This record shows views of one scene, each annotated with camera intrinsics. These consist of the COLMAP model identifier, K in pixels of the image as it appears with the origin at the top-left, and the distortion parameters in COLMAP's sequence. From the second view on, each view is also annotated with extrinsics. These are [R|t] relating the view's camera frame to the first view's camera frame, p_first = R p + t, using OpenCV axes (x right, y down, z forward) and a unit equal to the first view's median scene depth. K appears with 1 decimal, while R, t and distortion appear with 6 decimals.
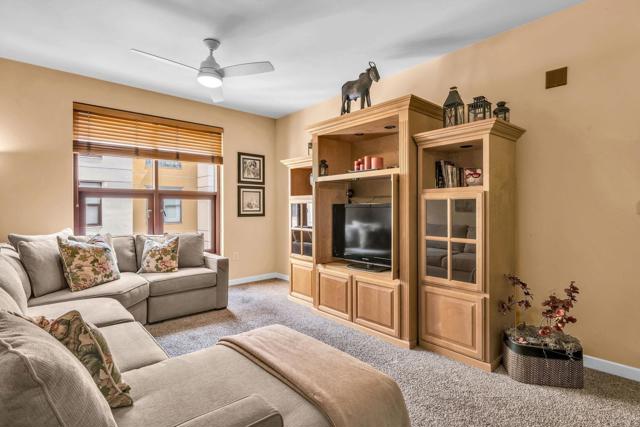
lens RADIAL K [[321.9, 0, 313.8], [0, 321.9, 208.1], [0, 0, 1]] dist [0.008871, -0.003084]
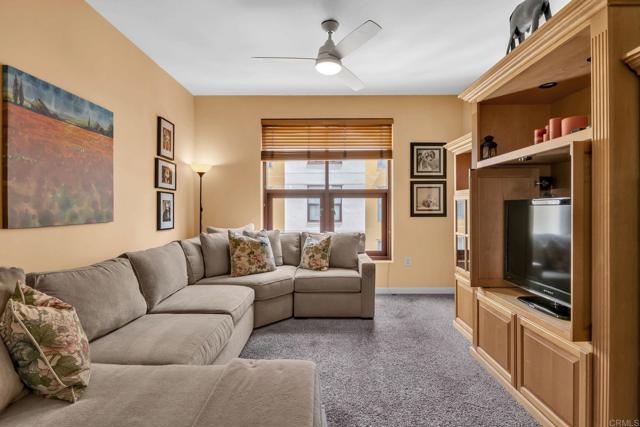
lens RADIAL K [[321.9, 0, 320.3], [0, 321.9, 208.2], [0, 0, 1]] dist [0.008871, -0.003084]
pose [[0.747241, 0.000247, -0.664553, 0.221725], [0.001762, 0.999996, 0.002353, 0.001598], [0.664551, -0.002929, 0.747237, 0.250507]]
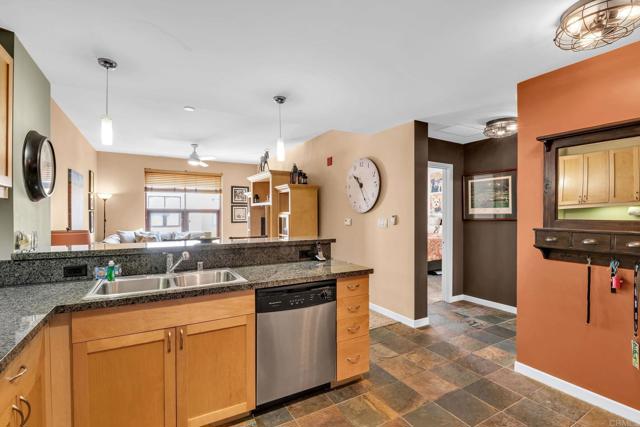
lens RADIAL K [[304.0, 0, 323.7], [0, 304.0, 215.6], [0, 0, 1]] dist [0.001091, -0.000081]
pose [[0.982344, 0.000505, -0.187083, 0.778401], [0.001436, 0.999947, 0.010239, -0.041023], [0.187079, -0.010327, 0.982291, -0.732149]]
